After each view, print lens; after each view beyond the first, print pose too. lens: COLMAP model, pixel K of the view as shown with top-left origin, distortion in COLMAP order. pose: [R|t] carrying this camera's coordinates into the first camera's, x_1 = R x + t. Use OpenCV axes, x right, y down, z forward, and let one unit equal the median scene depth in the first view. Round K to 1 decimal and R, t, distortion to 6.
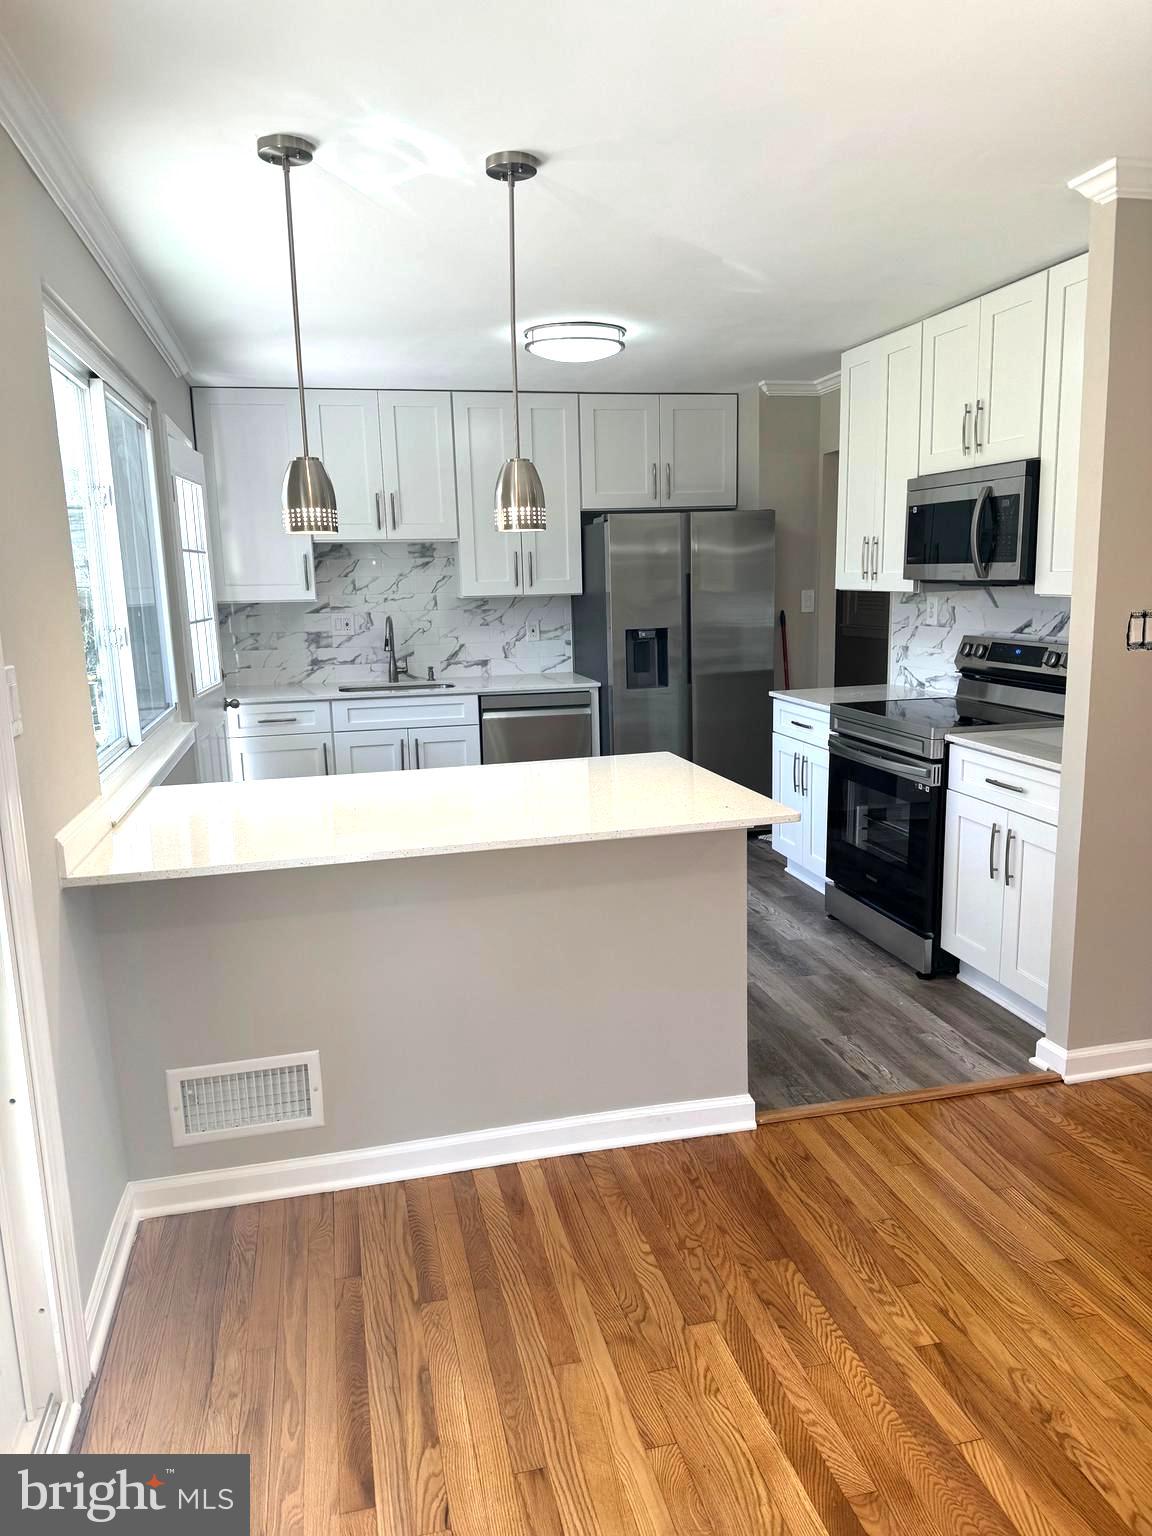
lens RADIAL K [[1092.4, 0, 595.1], [0, 1092.4, 787.0], [0, 0, 1]] dist [0.157680, -0.302291]
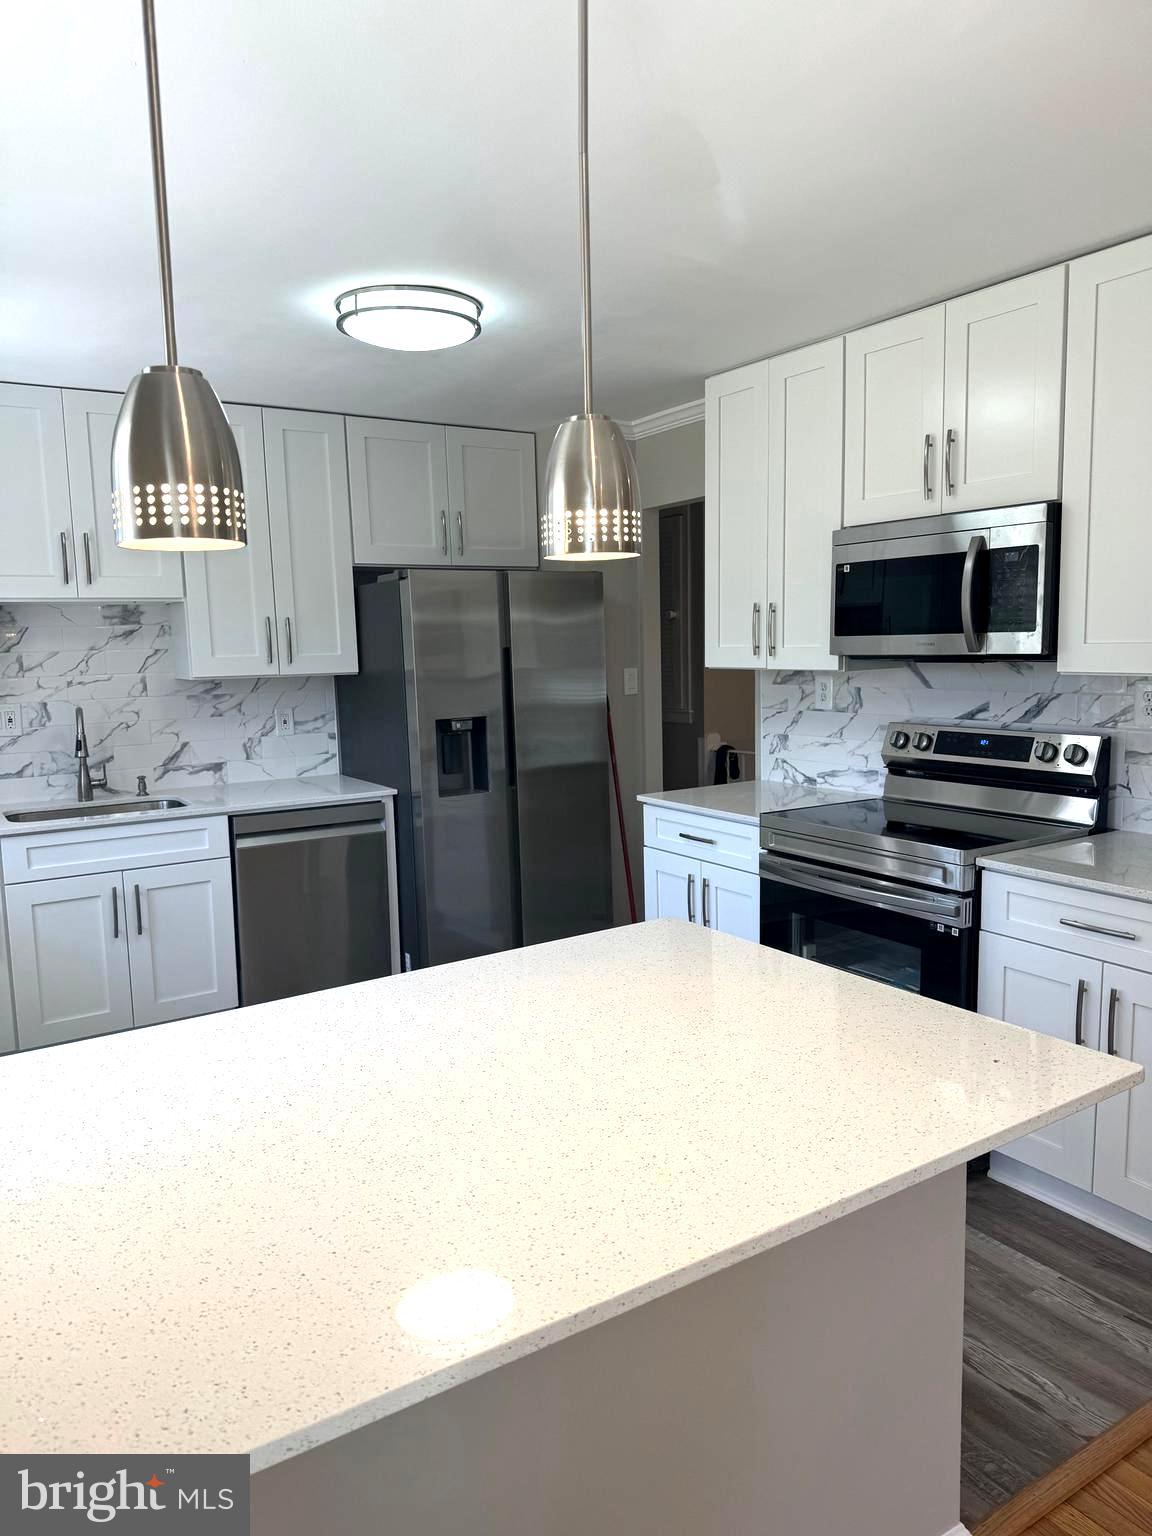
lens RADIAL K [[1092.4, 0, 595.1], [0, 1092.4, 787.0], [0, 0, 1]] dist [0.157680, -0.302291]
pose [[0.946363, -0.041271, 0.320459, -0.122118], [0.063212, 0.996292, -0.058364, -0.050069], [-0.316862, 0.075491, 0.945463, 0.273530]]
